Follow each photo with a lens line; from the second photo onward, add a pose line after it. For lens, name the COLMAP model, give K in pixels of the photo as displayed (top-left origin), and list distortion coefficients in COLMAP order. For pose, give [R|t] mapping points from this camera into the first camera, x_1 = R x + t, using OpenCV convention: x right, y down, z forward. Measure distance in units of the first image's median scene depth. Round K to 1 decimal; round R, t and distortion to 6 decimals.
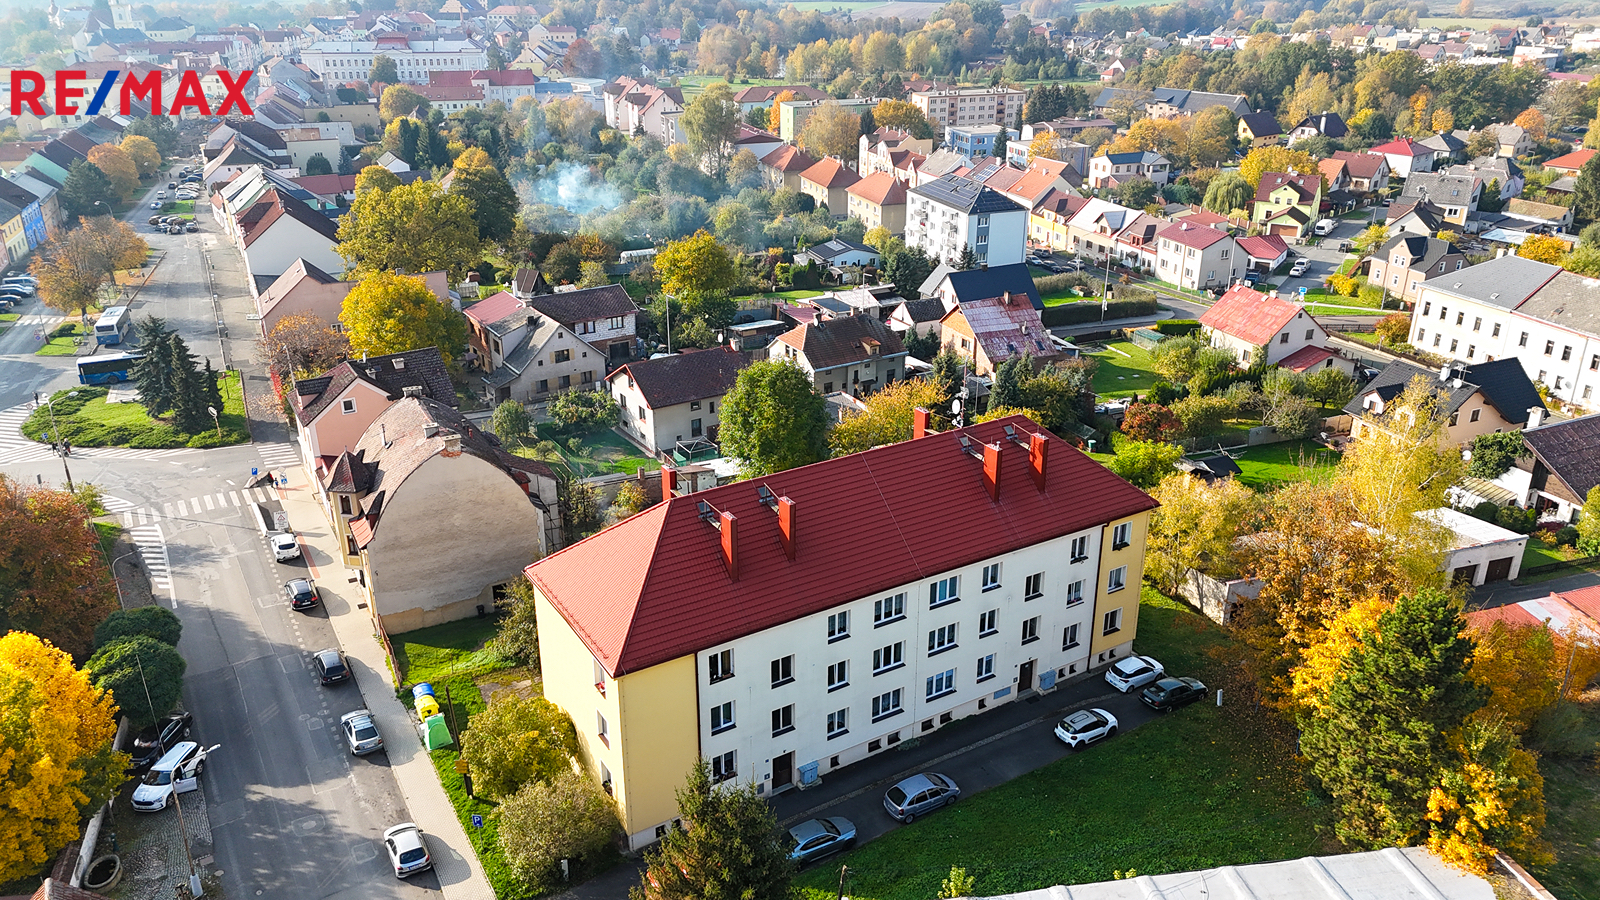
lens RADIAL K [[1171.3, 0, 801.8], [0, 1171.3, 454.3], [0, 0, 1]] dist [0.074329, -0.064353]
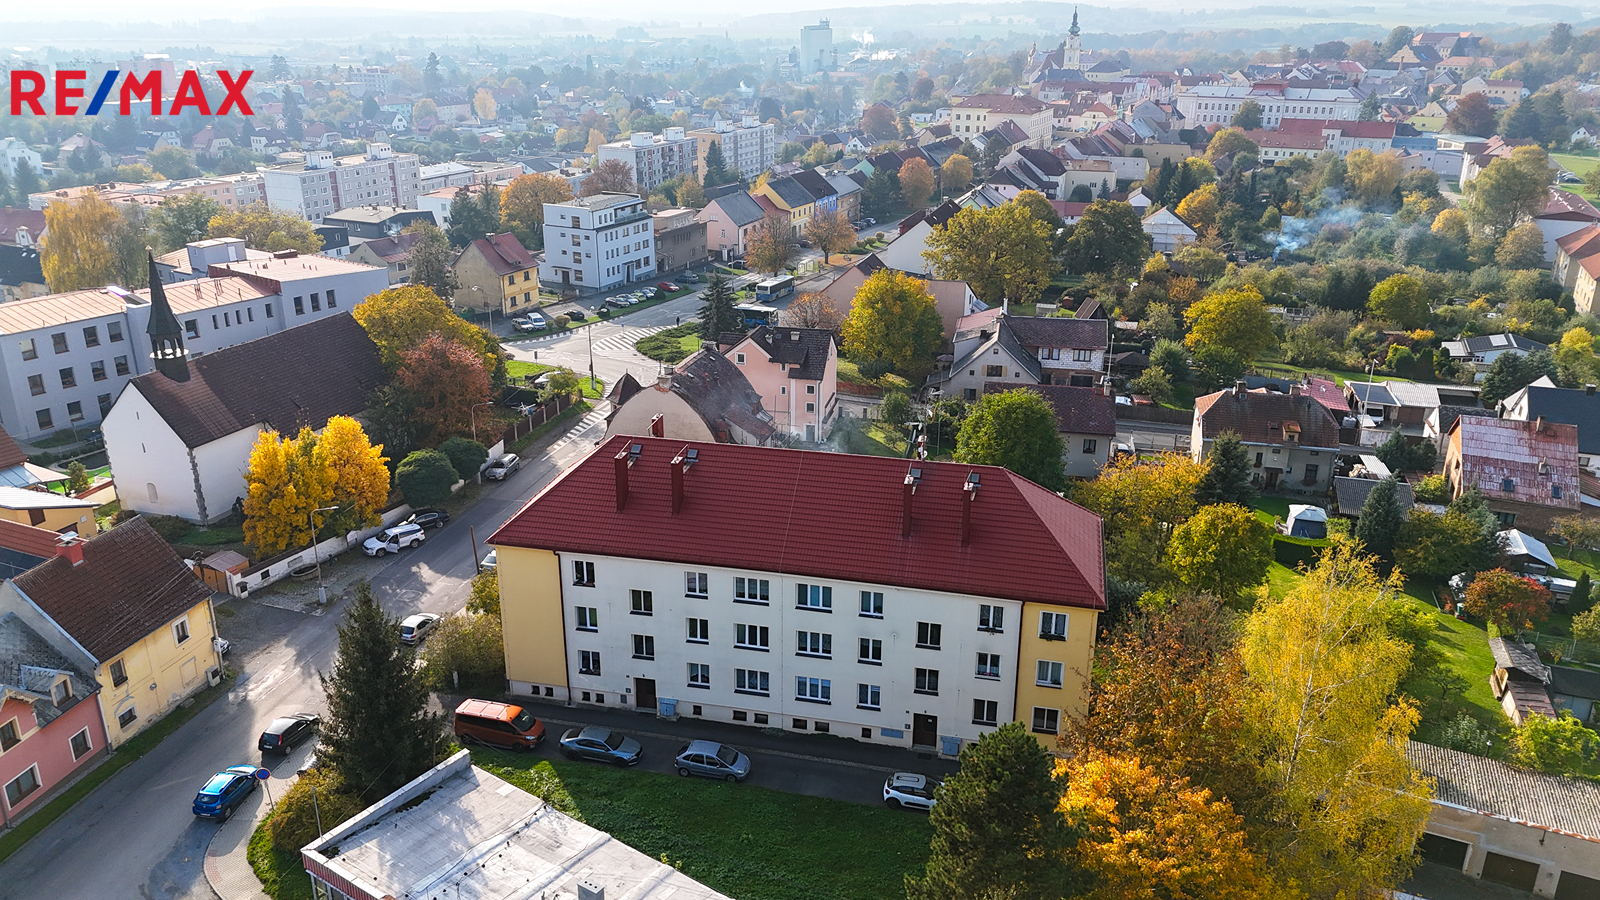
lens RADIAL K [[1171.3, 0, 801.8], [0, 1171.3, 454.3], [0, 0, 1]] dist [0.074329, -0.064353]
pose [[0.719535, 0.253068, -0.646703, 0.379845], [-0.276570, 0.958626, 0.067412, -0.035451], [0.637007, 0.130353, 0.759757, 0.098595]]
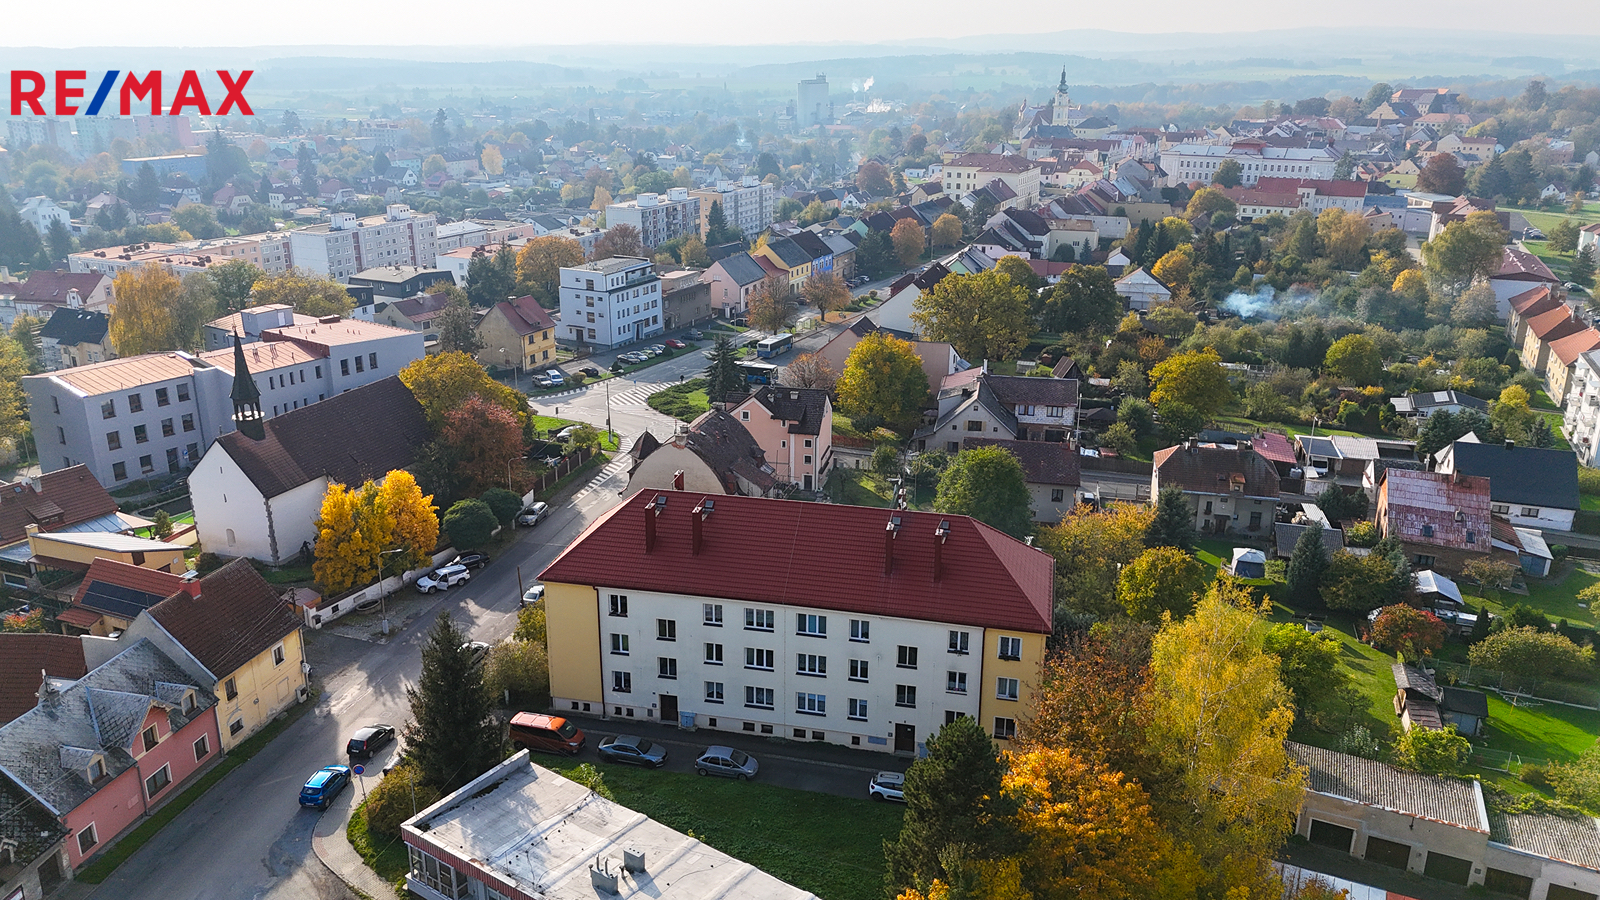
lens RADIAL K [[1171.3, 0, 801.8], [0, 1171.3, 454.3], [0, 0, 1]] dist [0.074329, -0.064353]
pose [[0.721208, 0.229393, -0.653634, 0.446415], [-0.276975, 0.960363, 0.031430, -0.046386], [0.634936, 0.158373, 0.756158, 0.016334]]
